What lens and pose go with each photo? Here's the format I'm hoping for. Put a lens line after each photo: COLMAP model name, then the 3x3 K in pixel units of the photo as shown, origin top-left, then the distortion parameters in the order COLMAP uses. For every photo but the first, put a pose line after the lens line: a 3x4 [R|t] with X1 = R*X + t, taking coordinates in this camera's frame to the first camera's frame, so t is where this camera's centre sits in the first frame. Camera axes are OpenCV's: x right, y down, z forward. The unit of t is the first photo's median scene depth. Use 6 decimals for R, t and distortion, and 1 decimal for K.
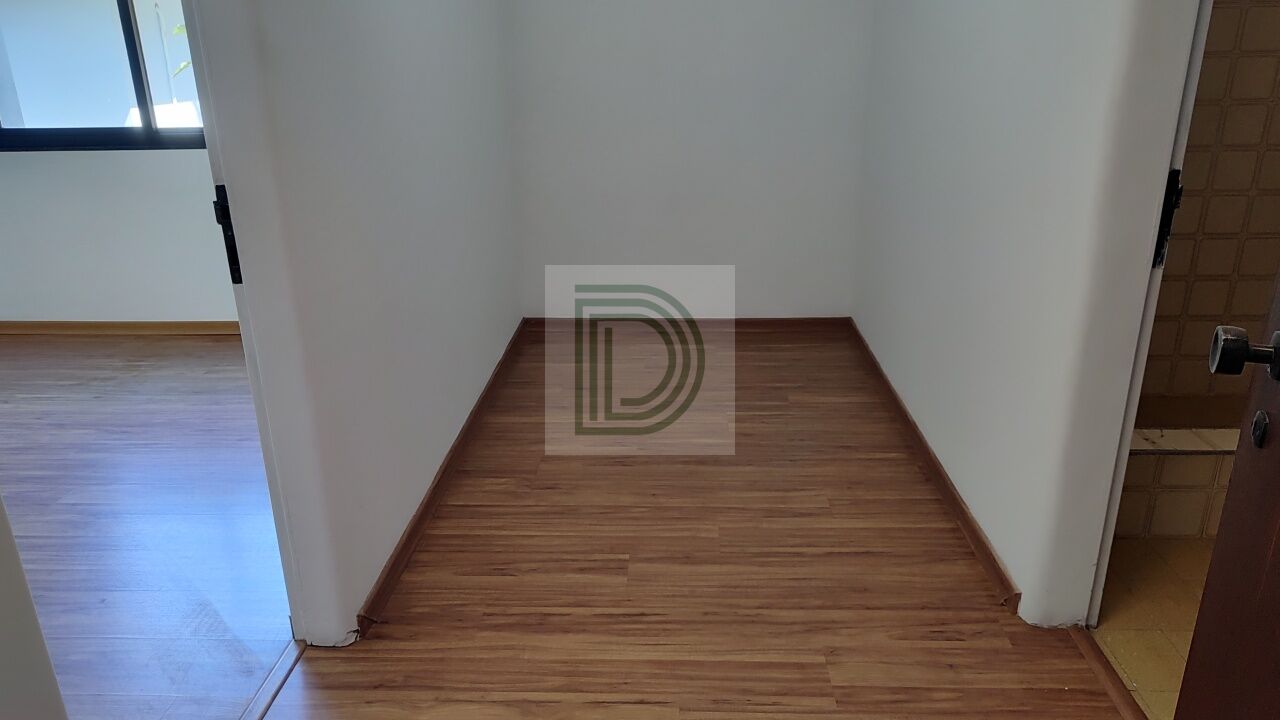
lens RADIAL K [[879.0, 0, 640.0], [0, 879.0, 360.0], [0, 0, 1]] dist [0.006681, 0.002331]
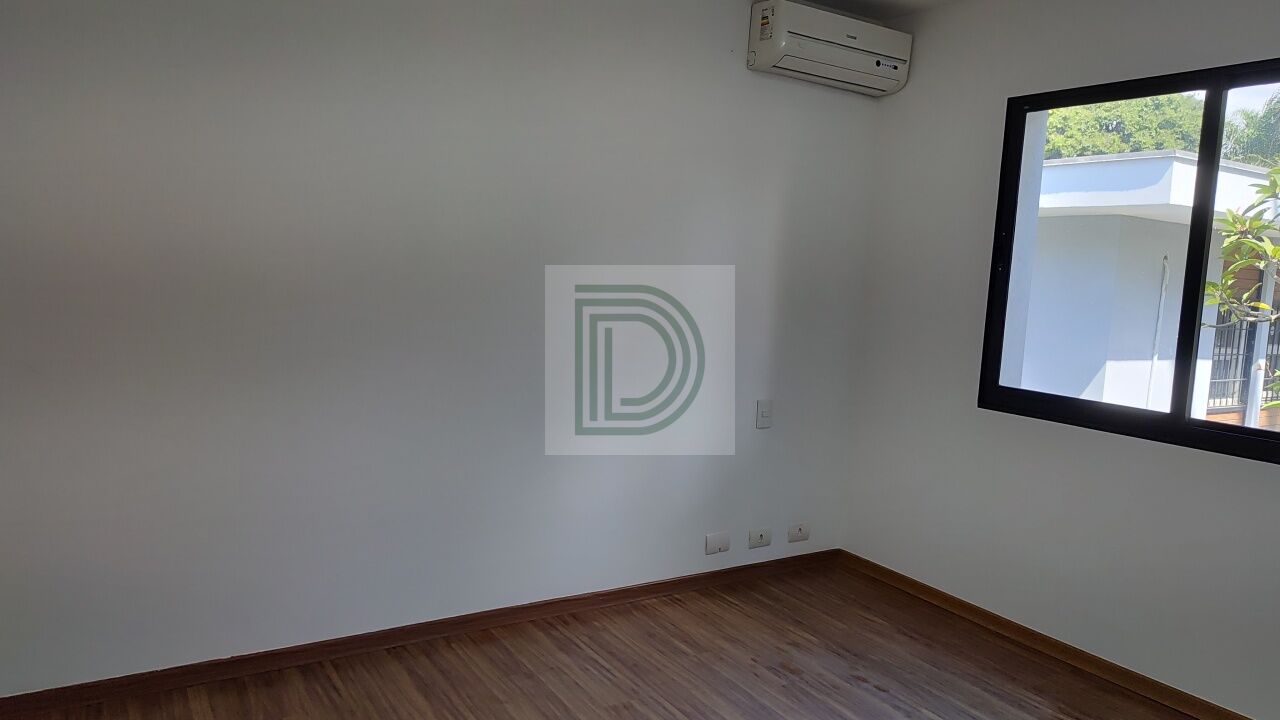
lens RADIAL K [[879.0, 0, 640.0], [0, 879.0, 360.0], [0, 0, 1]] dist [0.006681, 0.002331]
pose [[0.564456, 0.105110, -0.818744, -0.315017], [-0.317077, 0.943376, -0.097488, -0.137716], [0.762136, 0.314633, 0.565822, 0.345040]]
